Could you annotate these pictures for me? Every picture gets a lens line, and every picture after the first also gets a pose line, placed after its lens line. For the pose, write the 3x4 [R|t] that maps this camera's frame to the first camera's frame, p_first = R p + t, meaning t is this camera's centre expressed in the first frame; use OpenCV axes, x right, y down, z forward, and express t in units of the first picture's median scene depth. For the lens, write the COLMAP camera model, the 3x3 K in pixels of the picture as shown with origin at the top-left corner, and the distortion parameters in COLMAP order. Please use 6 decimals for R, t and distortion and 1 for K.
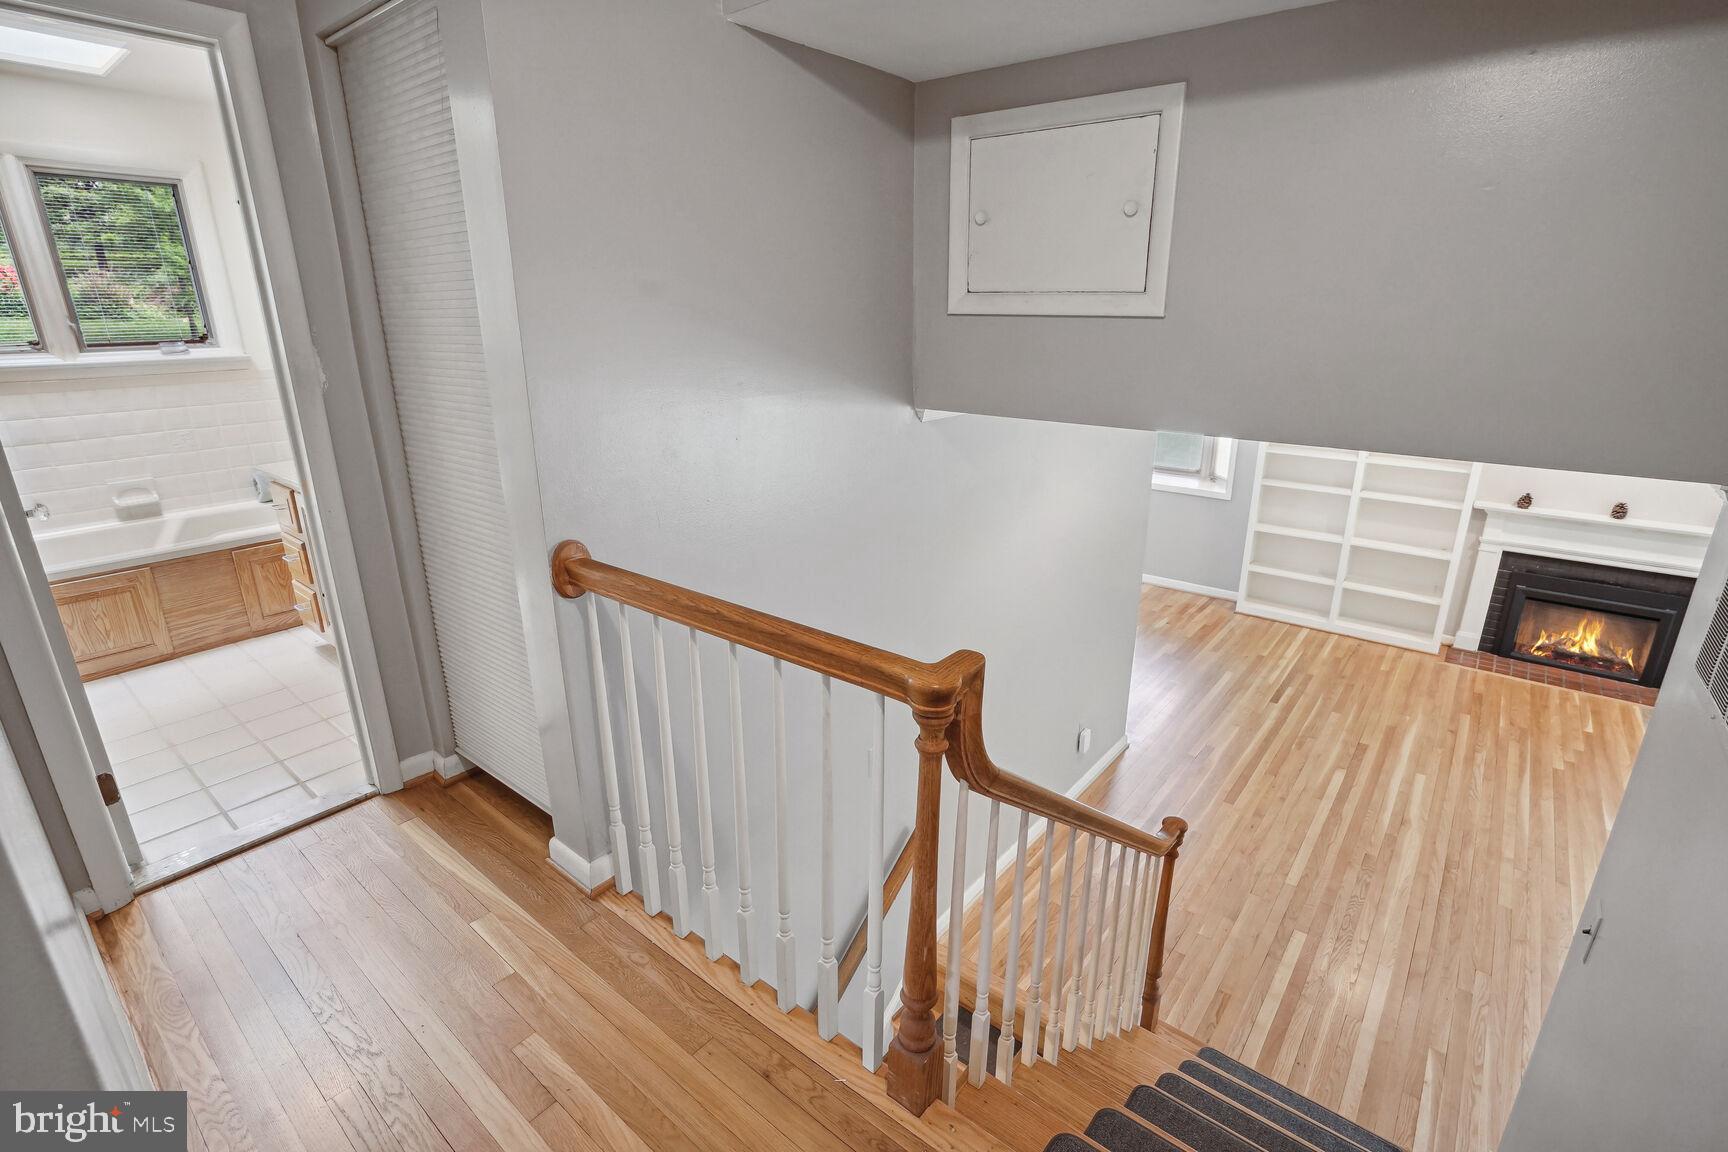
lens RADIAL K [[791.6, 0, 869.1], [0, 791.6, 570.9], [0, 0, 1]] dist [-0.022405, 0.000201]
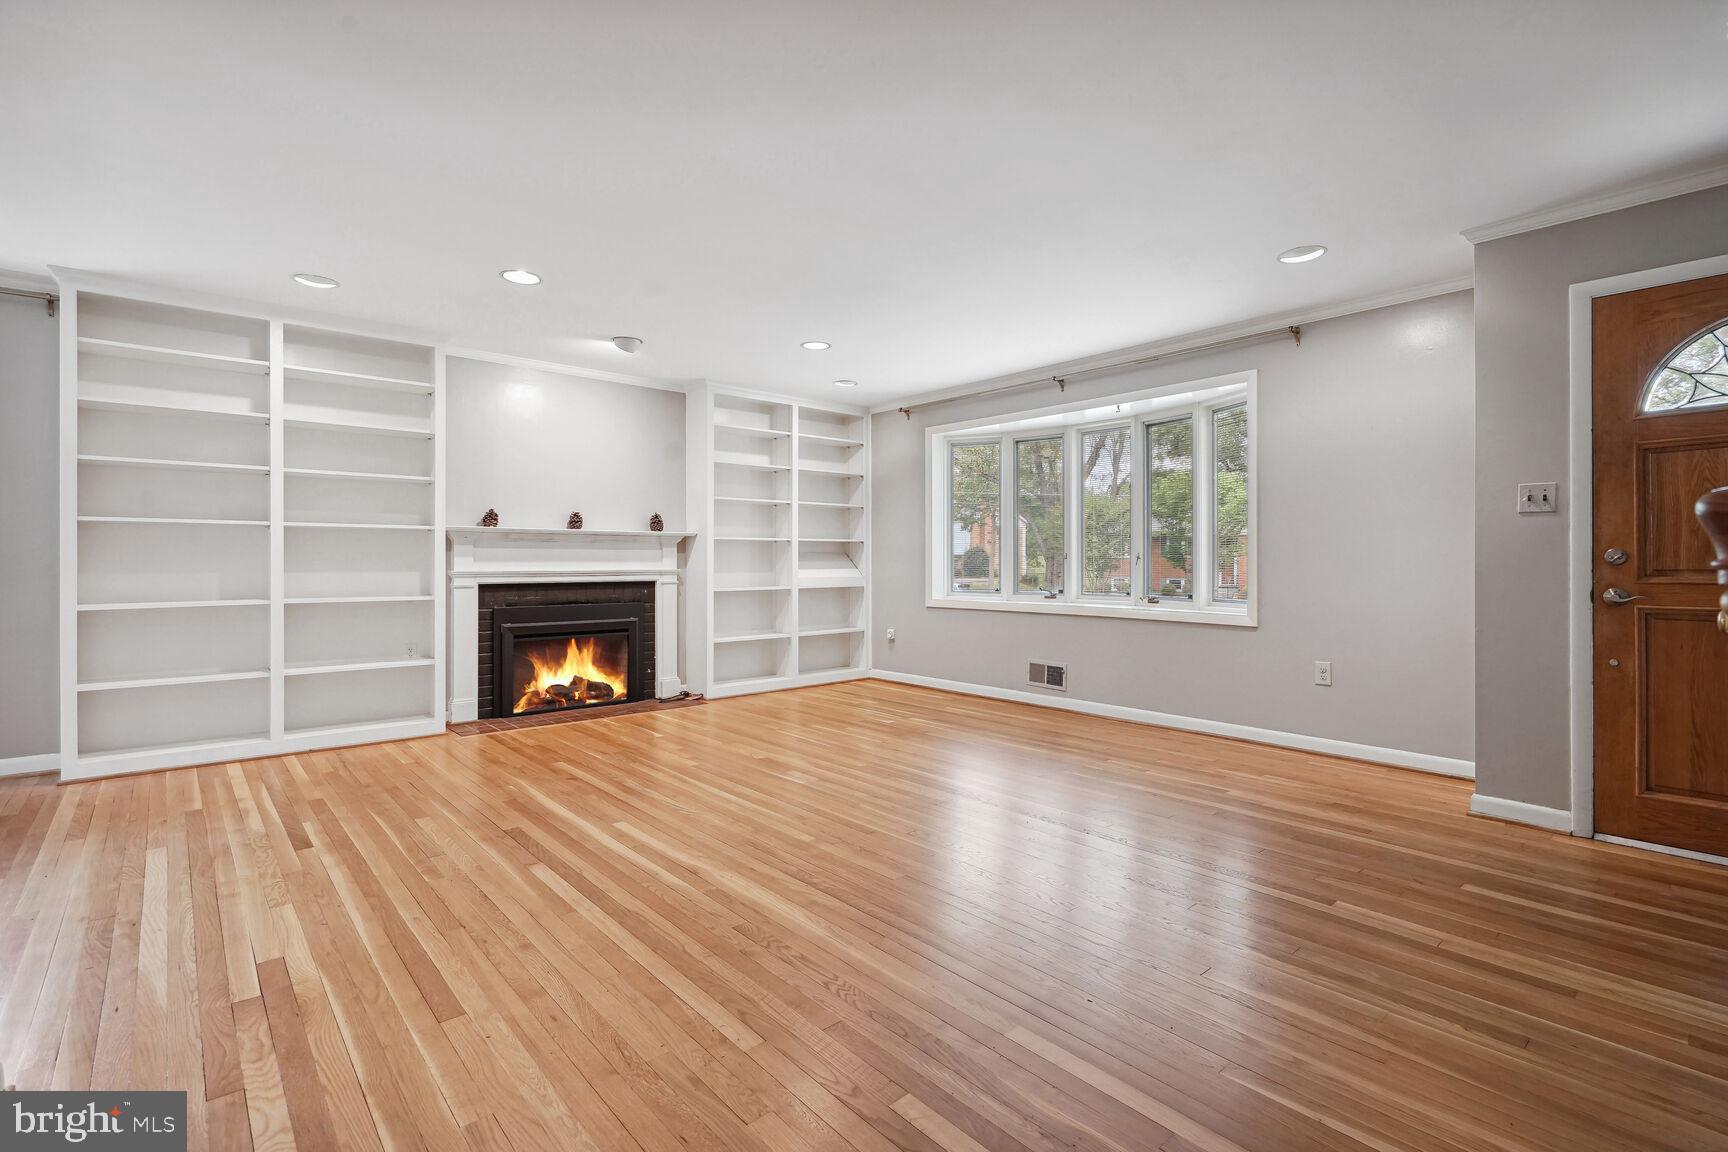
lens RADIAL K [[791.6, 0, 869.1], [0, 791.6, 570.9], [0, 0, 1]] dist [-0.022405, 0.000201]
pose [[0.160730, 0.000532, 0.986998, 0.079424], [0.302279, 0.951921, -0.049739, 0.117645], [-0.939571, 0.306343, 0.152842, 0.479388]]
